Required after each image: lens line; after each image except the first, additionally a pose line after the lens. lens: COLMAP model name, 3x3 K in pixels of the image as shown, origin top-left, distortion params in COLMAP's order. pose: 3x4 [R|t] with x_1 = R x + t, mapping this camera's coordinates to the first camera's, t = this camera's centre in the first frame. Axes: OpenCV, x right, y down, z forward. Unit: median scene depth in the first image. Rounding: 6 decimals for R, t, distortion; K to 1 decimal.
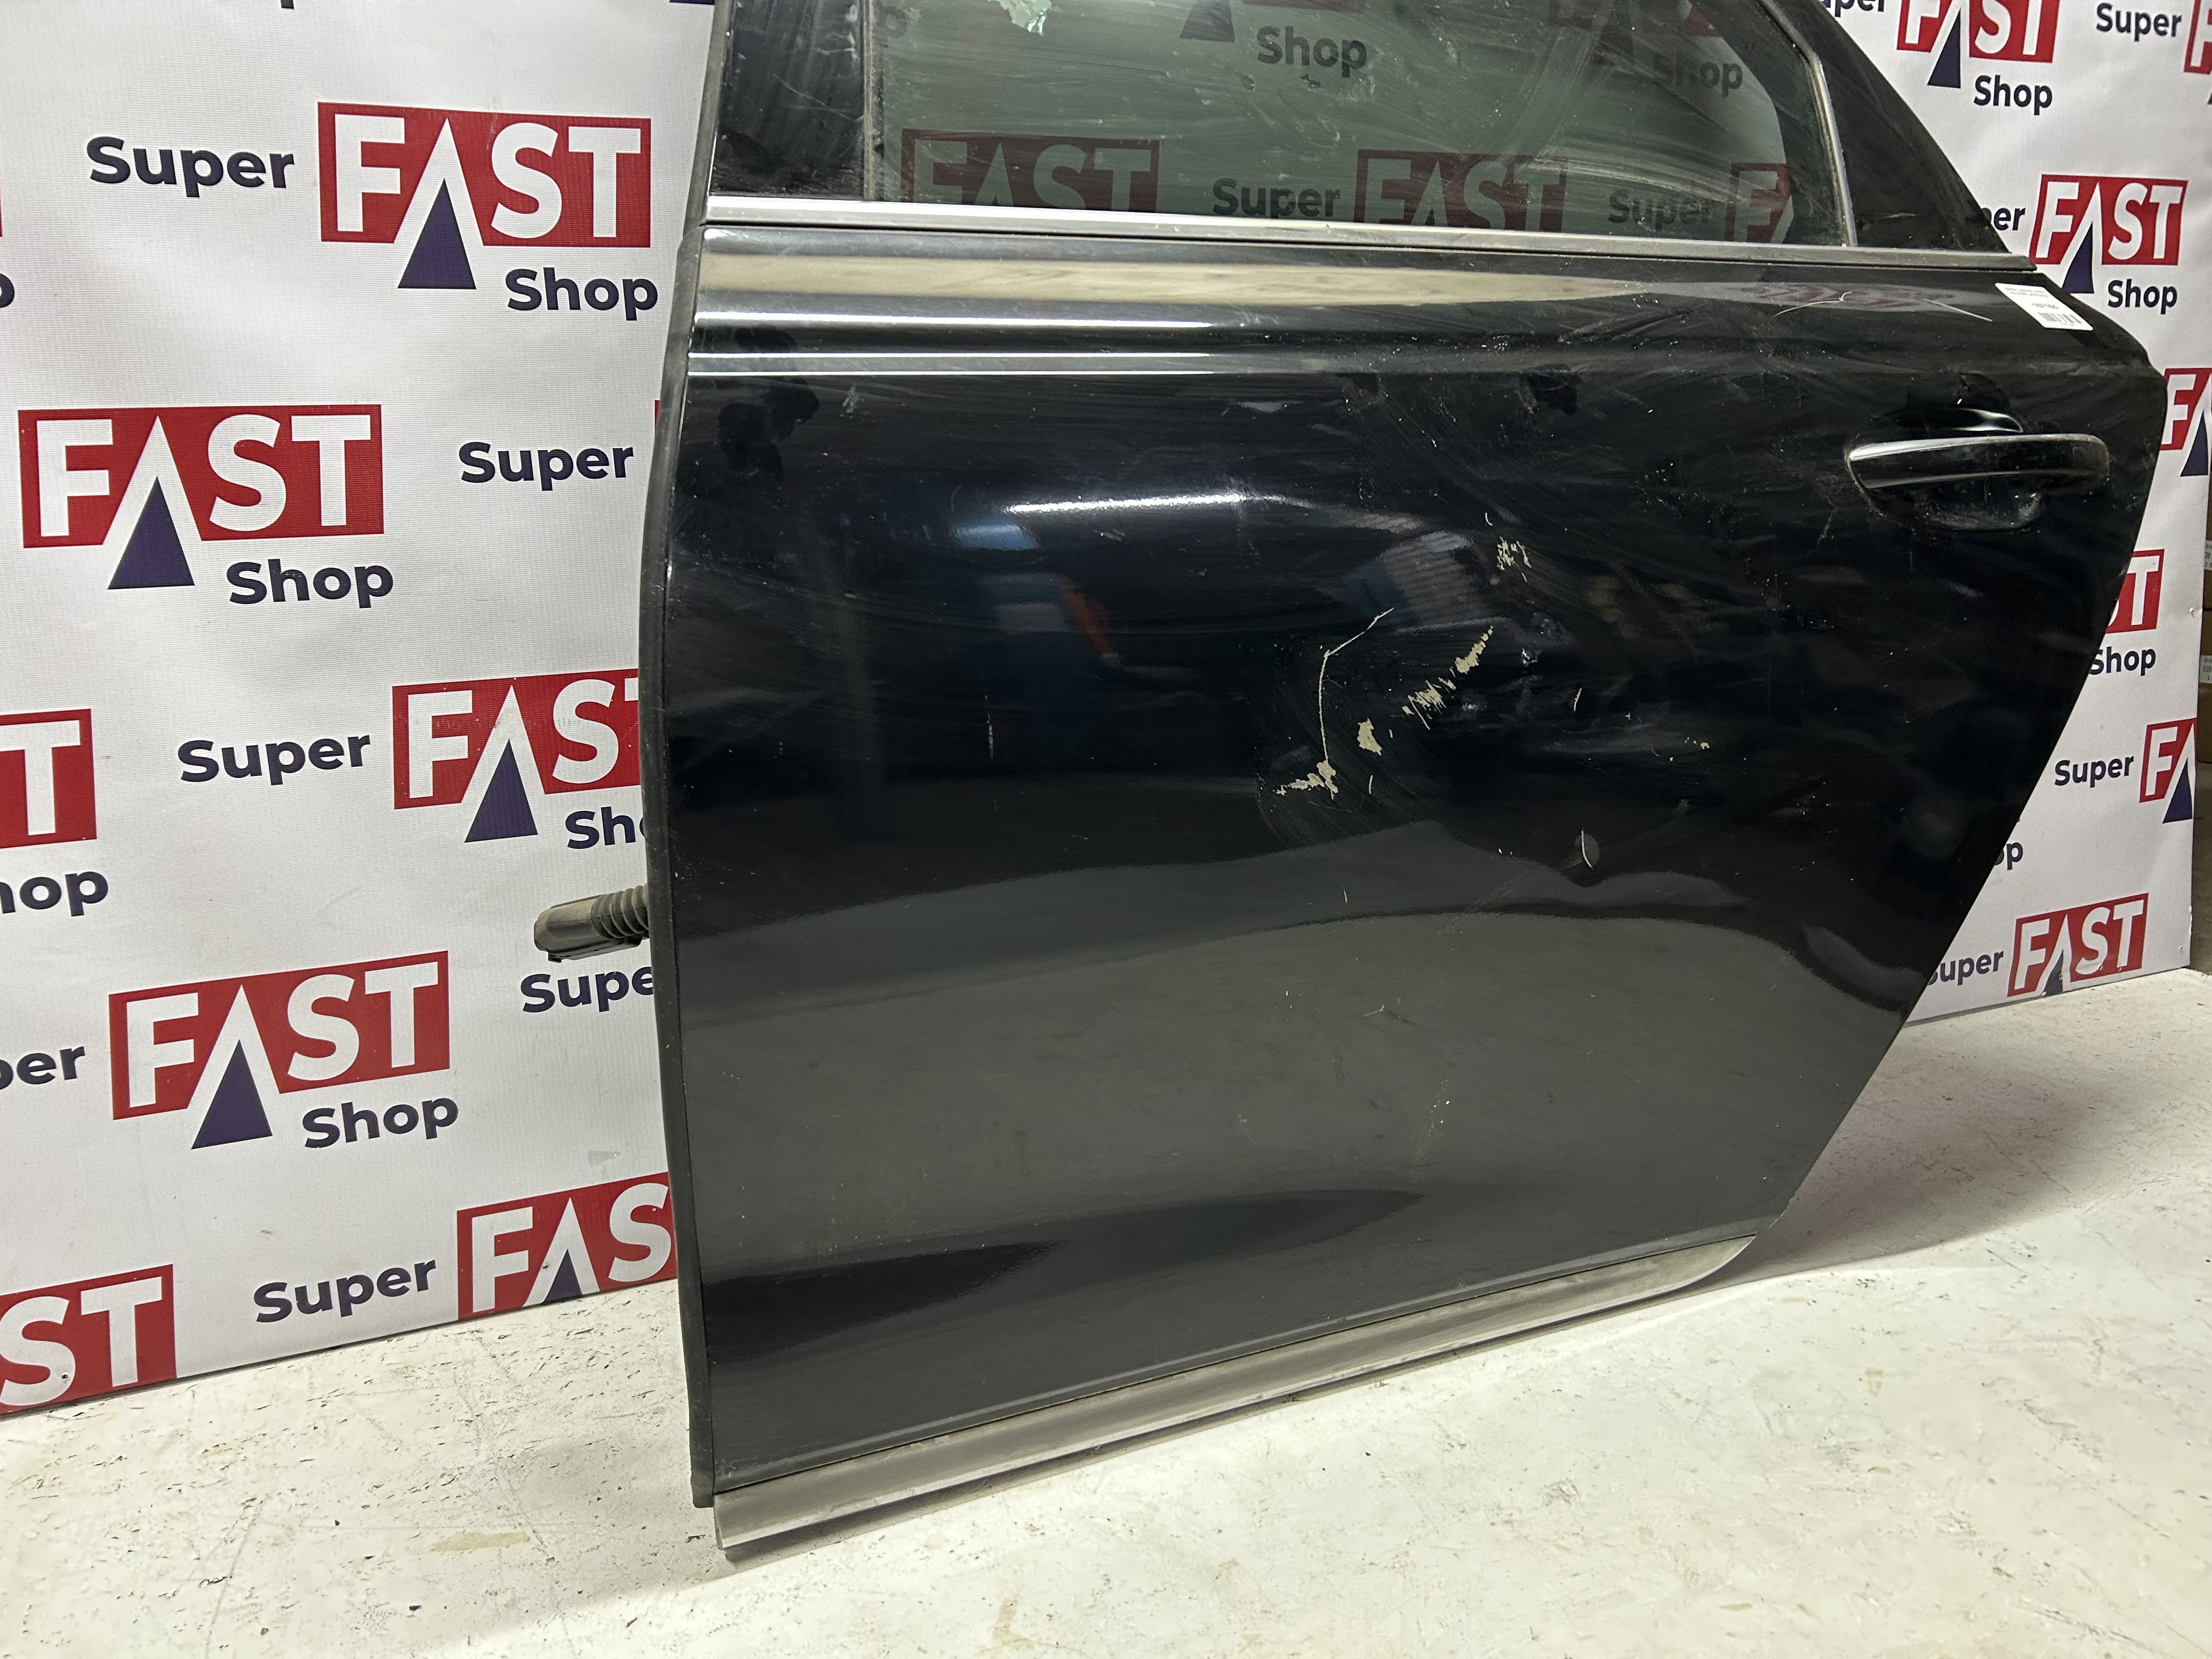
lens RADIAL K [[1682.3, 0, 1107.8], [0, 1682.3, 812.5], [0, 0, 1]] dist [0.048270, -0.055698]
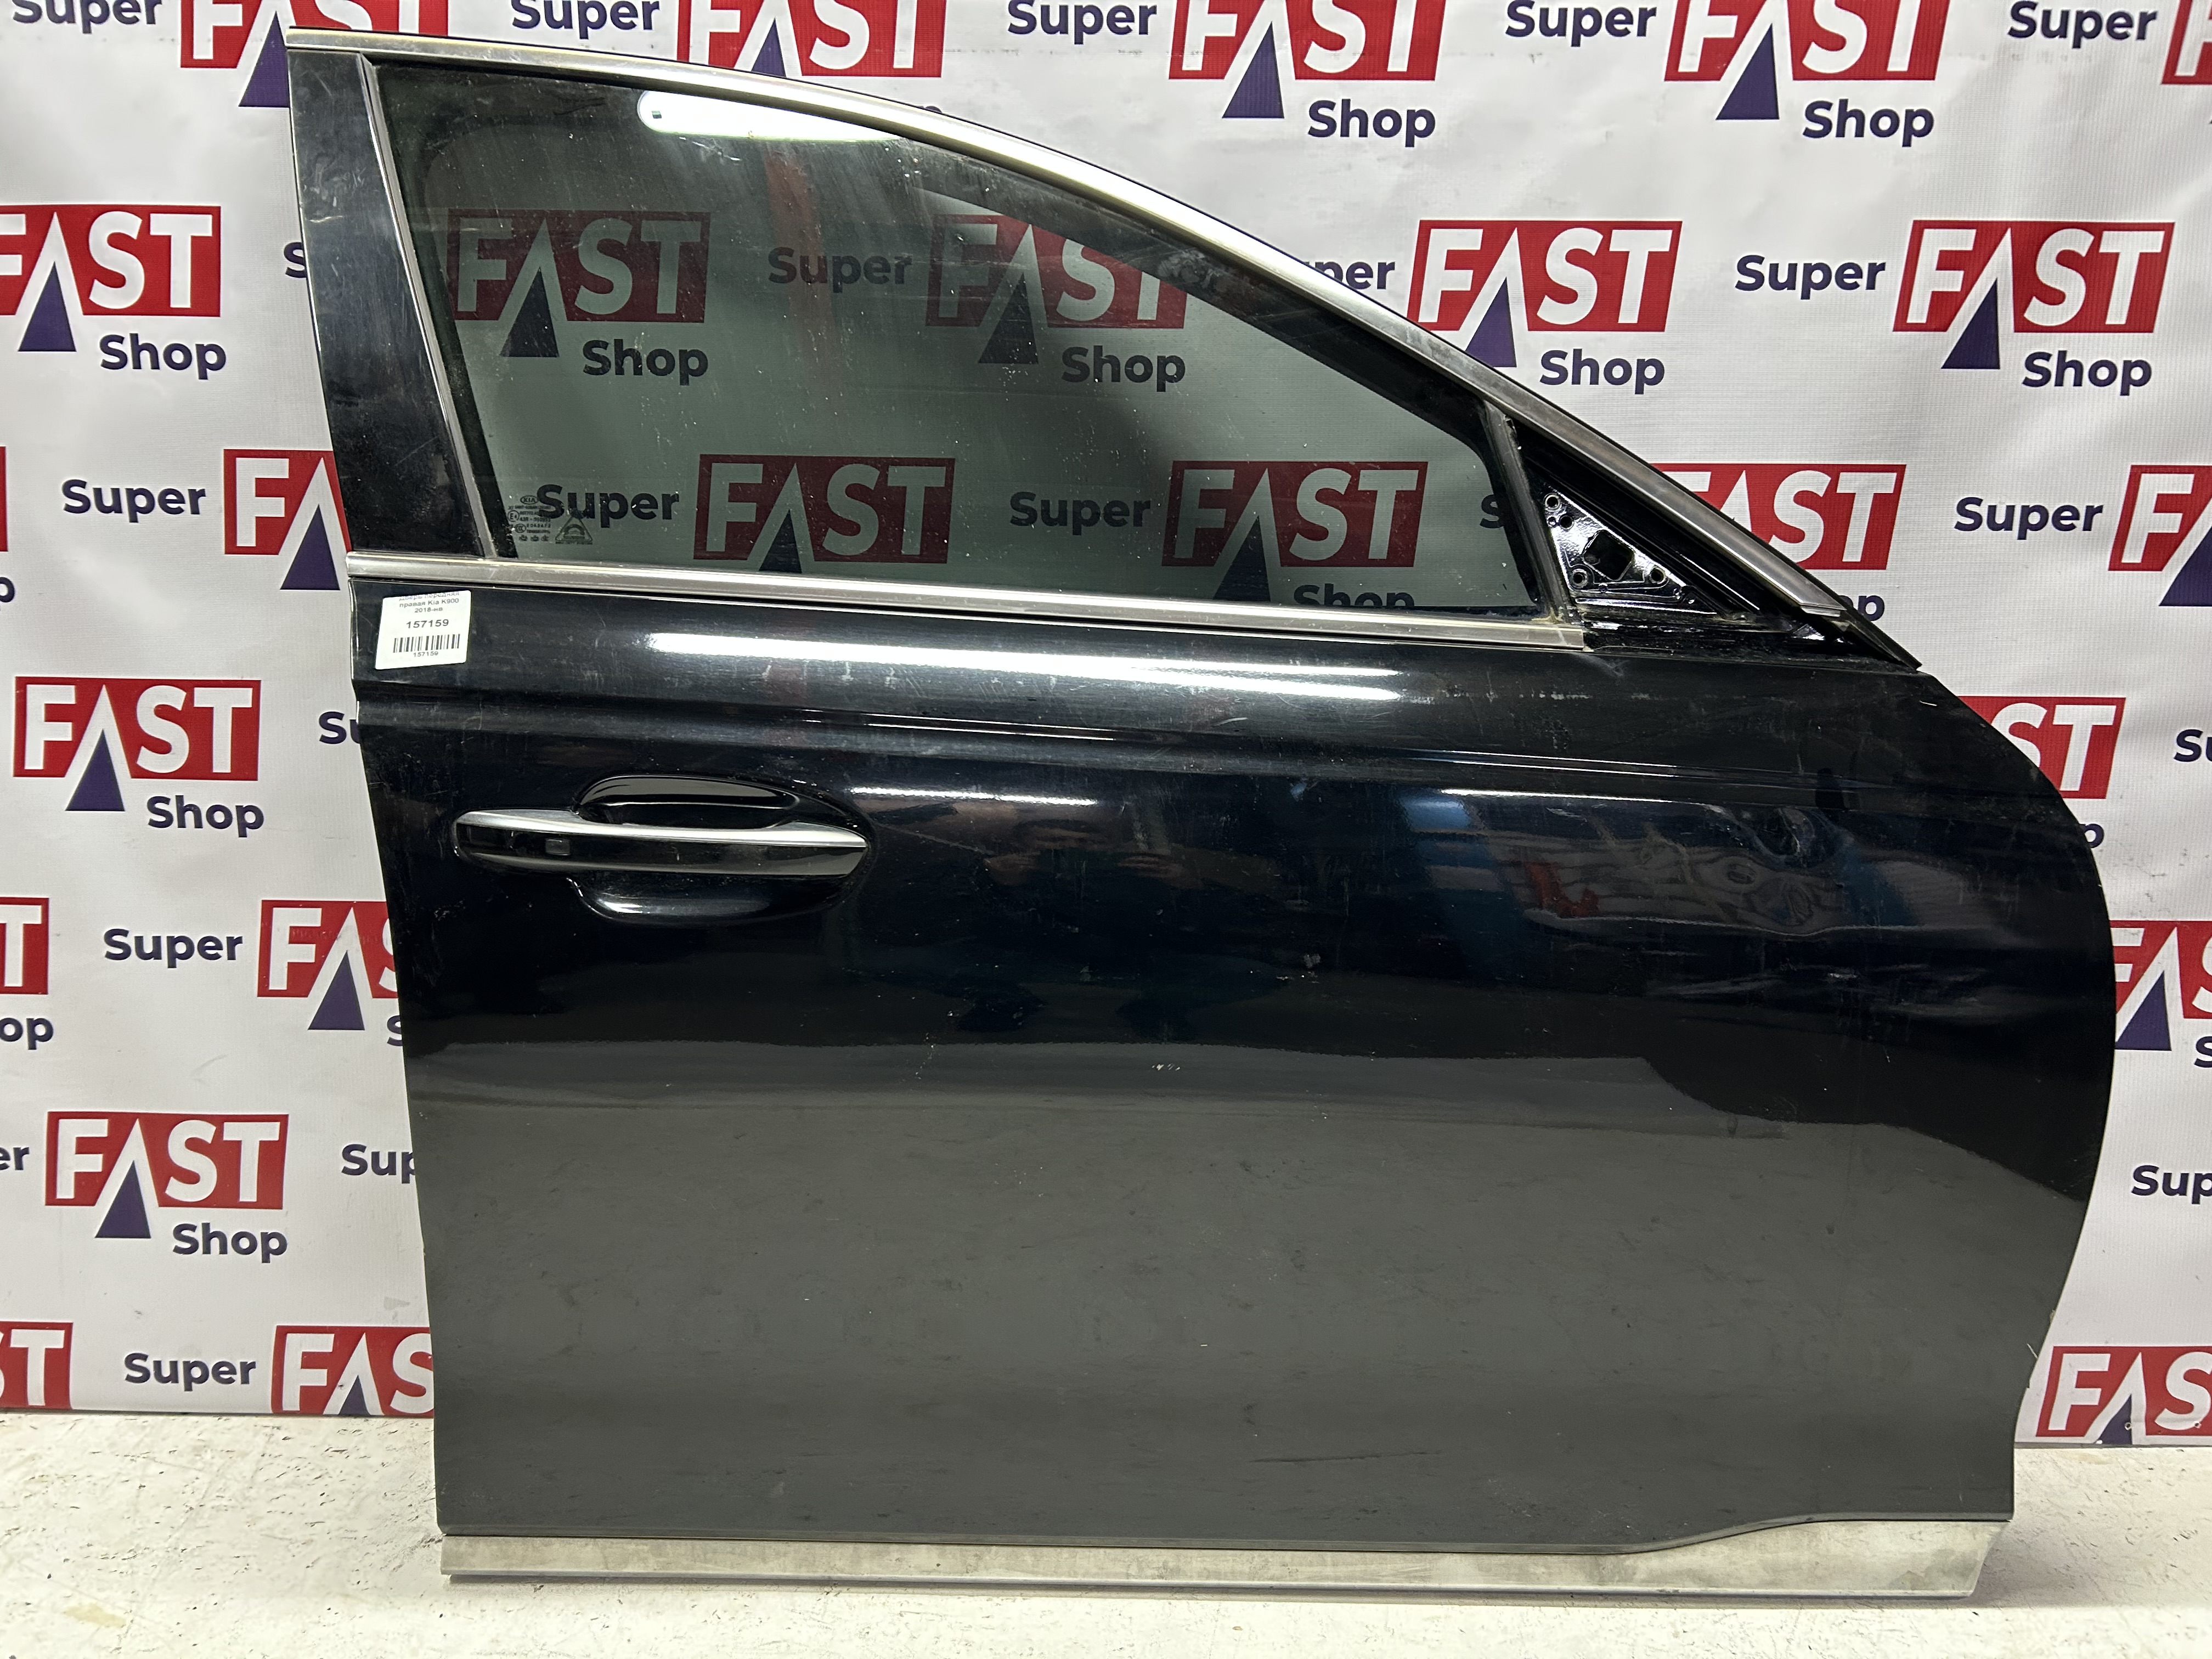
lens RADIAL K [[1682.3, 0, 1112.8], [0, 1682.3, 829.1], [0, 0, 1]] dist [0.048270, -0.055698]
pose [[0.917092, 0.113815, -0.382085, 0.633581], [-0.121030, 0.992635, 0.005184, -0.212448], [0.379861, 0.041489, 0.924113, 0.085556]]
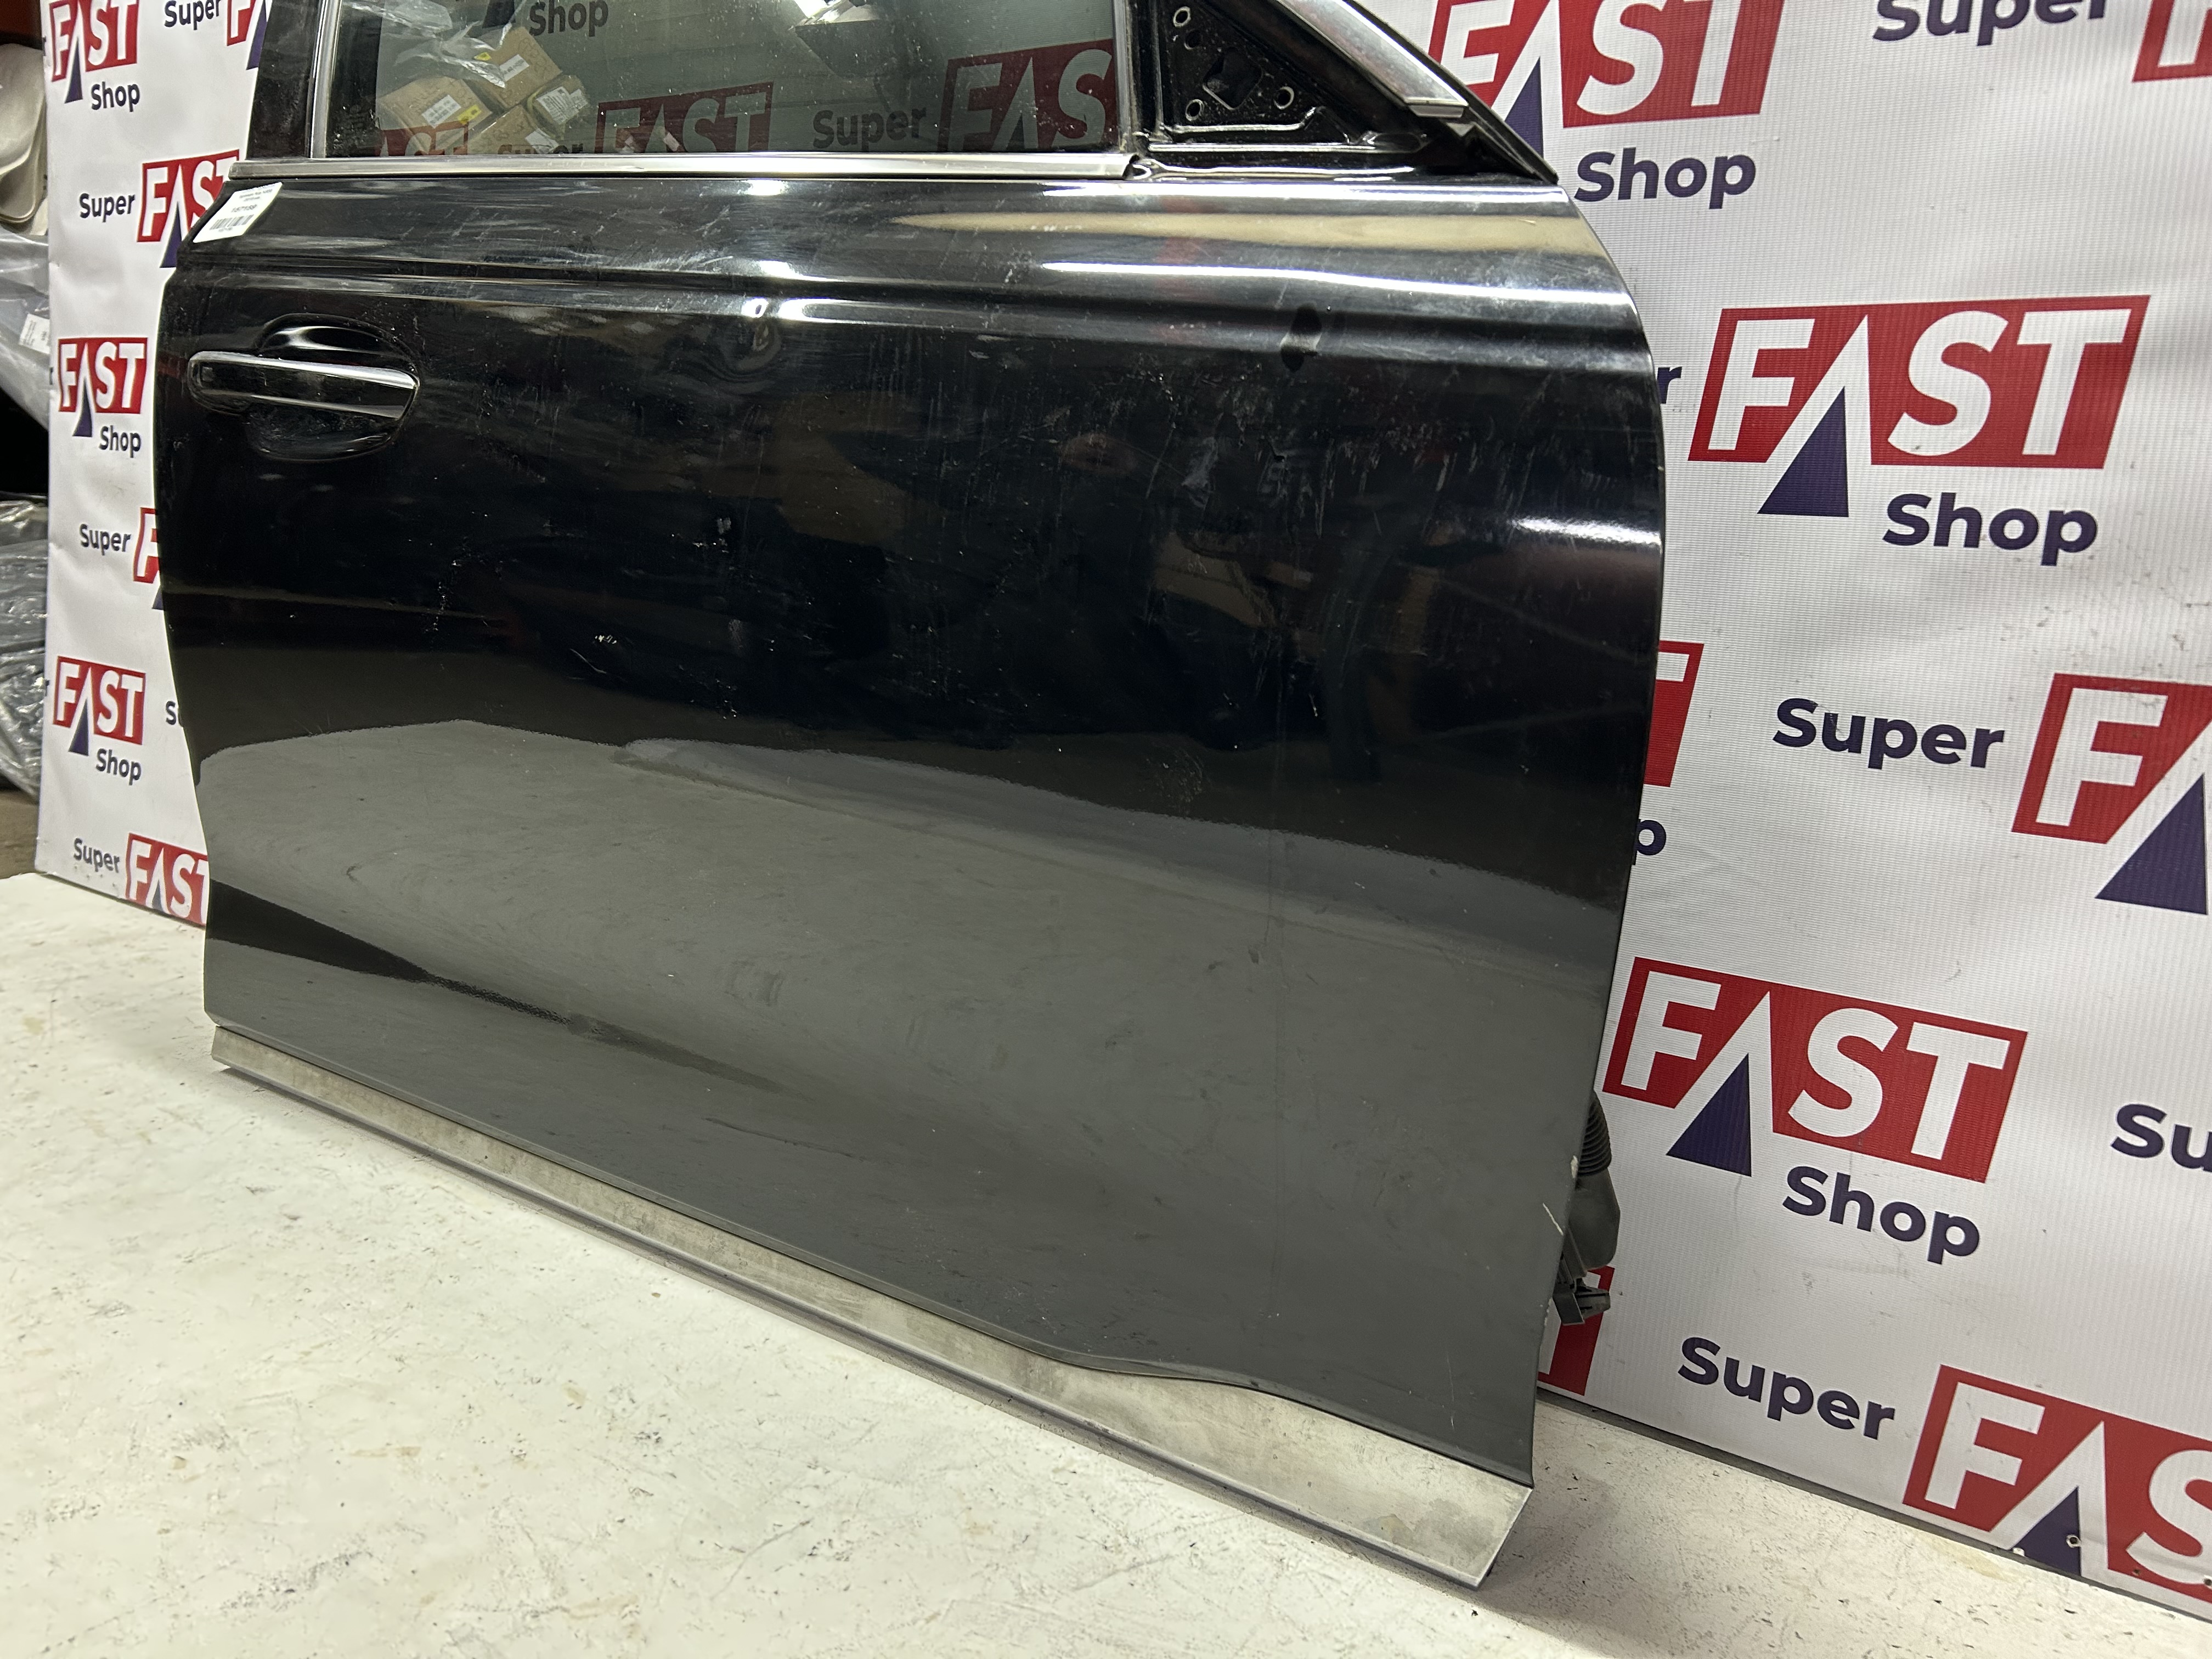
lens RADIAL K [[1682.3, 0, 1116.6], [0, 1682.3, 834.8], [0, 0, 1]] dist [0.048270, -0.055698]
pose [[0.536960, 0.213167, -0.816231, 1.236306], [-0.251994, 0.963904, 0.085958, -0.114729], [0.805091, 0.159530, 0.571295, 0.755075]]
